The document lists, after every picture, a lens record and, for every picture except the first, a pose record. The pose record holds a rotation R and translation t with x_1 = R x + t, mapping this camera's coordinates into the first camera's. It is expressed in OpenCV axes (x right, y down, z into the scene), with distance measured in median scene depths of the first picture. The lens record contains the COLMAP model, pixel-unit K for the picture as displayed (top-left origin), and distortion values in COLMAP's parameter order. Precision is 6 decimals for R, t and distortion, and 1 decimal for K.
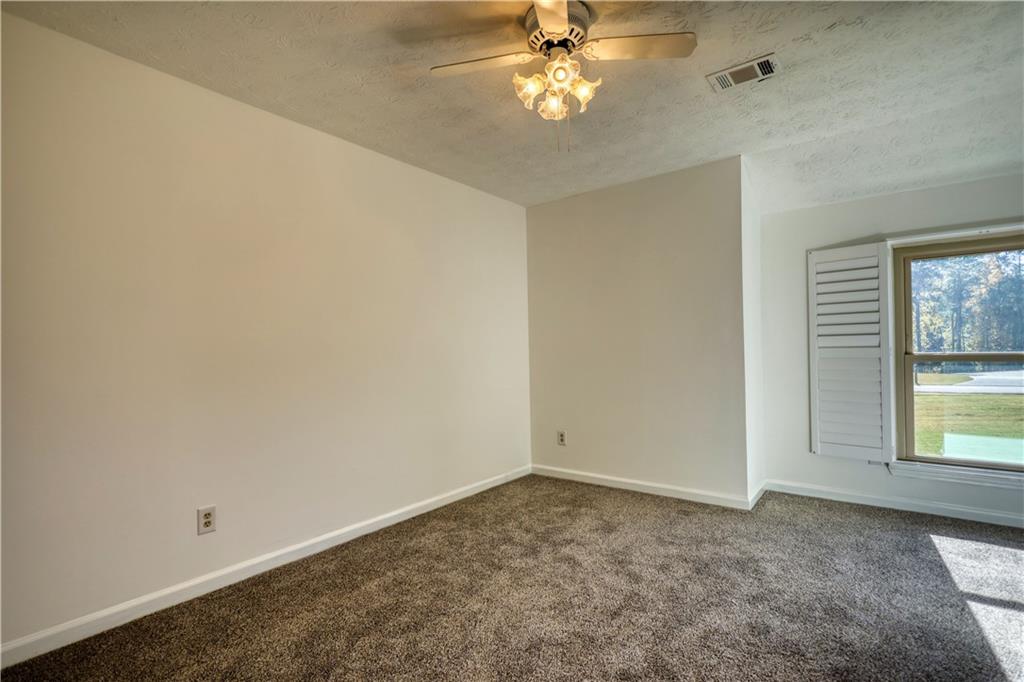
lens RADIAL K [[482.8, 0, 510.6], [0, 482.8, 344.3], [0, 0, 1]] dist [0.001869, 0.000269]
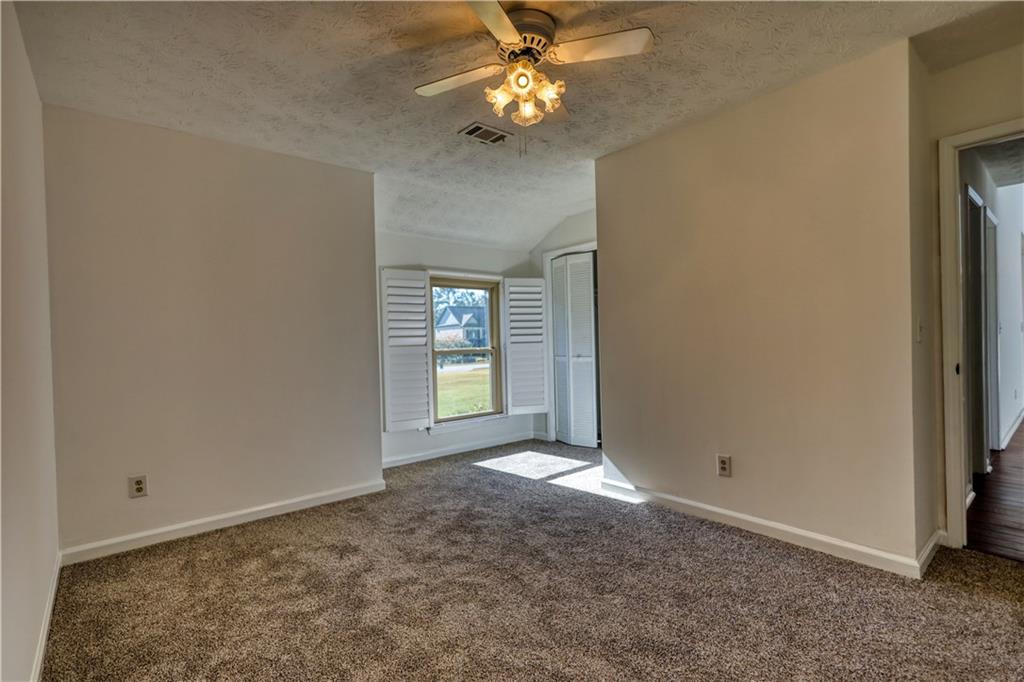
lens RADIAL K [[482.8, 0, 510.6], [0, 482.8, 344.3], [0, 0, 1]] dist [0.001869, 0.000269]
pose [[0.184748, 0.010331, 0.982732, -0.607140], [-0.000164, 0.999945, -0.010481, 0.017697], [-0.982786, 0.001775, 0.184740, 0.540204]]
